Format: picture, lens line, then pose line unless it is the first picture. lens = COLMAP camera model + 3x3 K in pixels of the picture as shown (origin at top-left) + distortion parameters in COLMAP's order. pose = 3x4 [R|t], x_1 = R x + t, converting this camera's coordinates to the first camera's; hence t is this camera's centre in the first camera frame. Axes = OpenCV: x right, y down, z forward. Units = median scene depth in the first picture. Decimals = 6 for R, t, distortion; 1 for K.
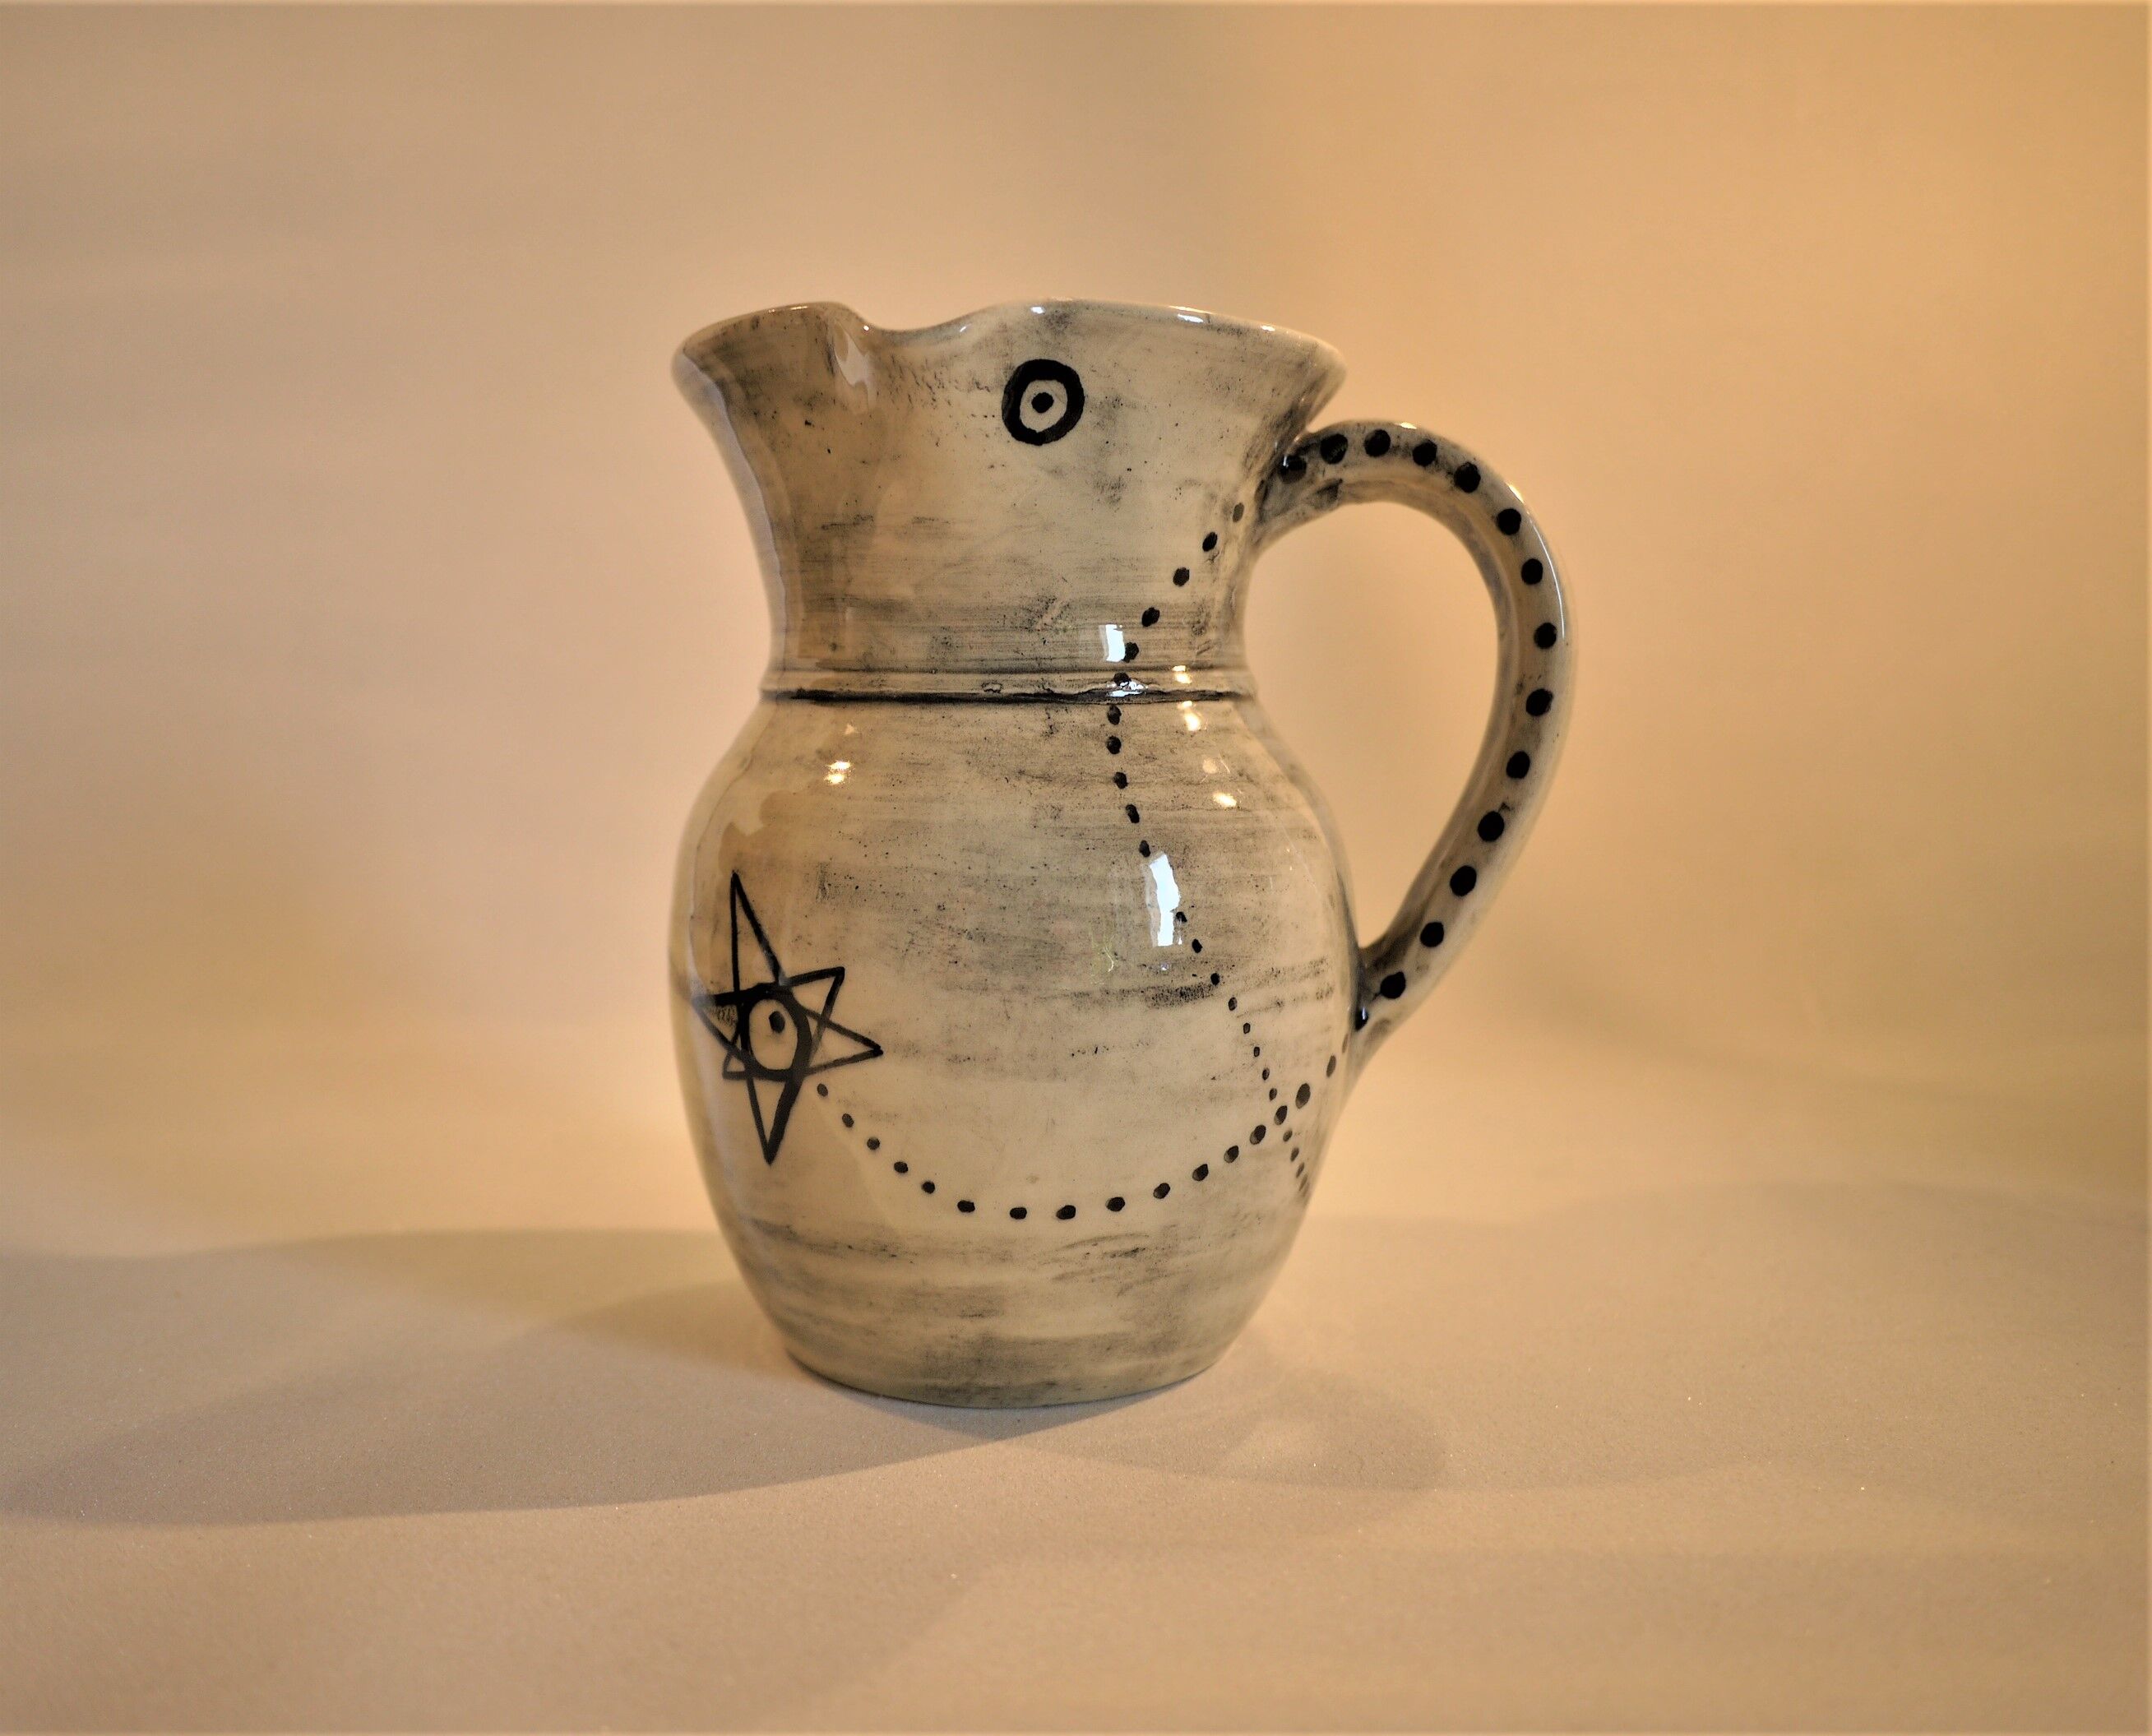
lens RADIAL K [[1860.2, 0, 1072.6], [0, 1860.2, 871.6], [0, 0, 1]] dist [-0.043619, -0.005144]
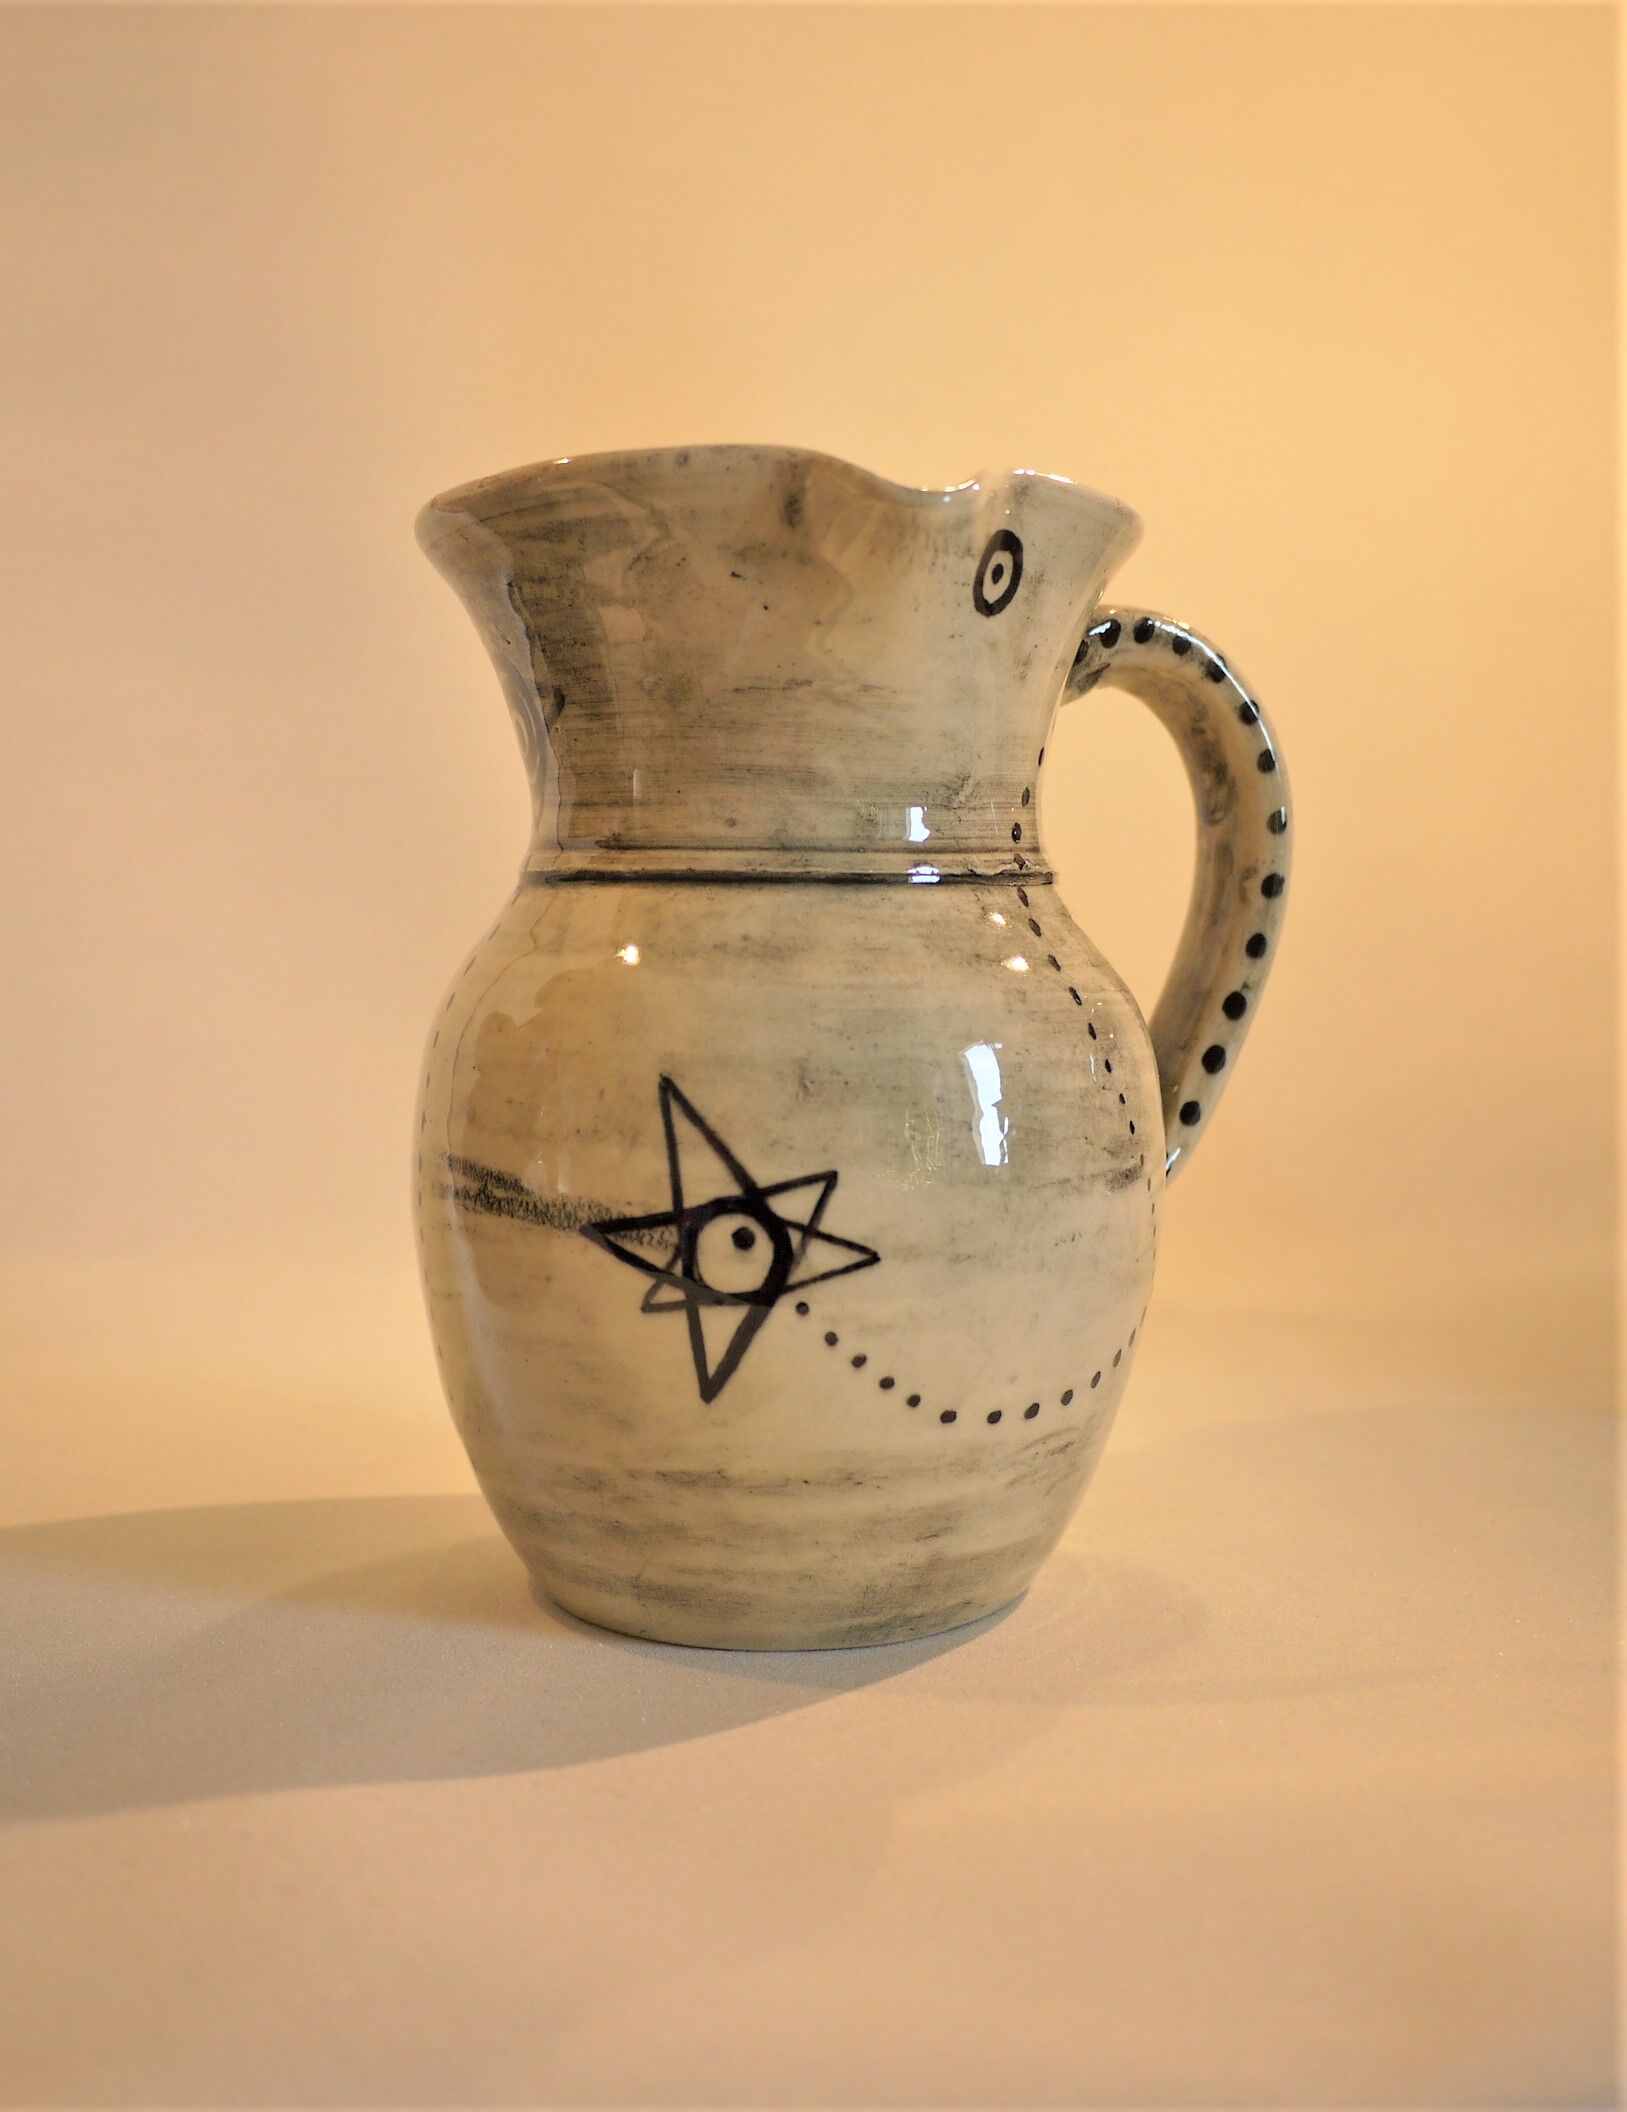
lens RADIAL K [[2208.9, 0, 814.0], [0, 2208.9, 1056.8], [0, 0, 1]] dist [-0.026106, 0.000000]
pose [[0.867500, -0.036971, 0.496061, -0.650305], [0.048426, 0.998774, -0.010250, 0.005902], [-0.495074, 0.032914, 0.868227, 0.053747]]
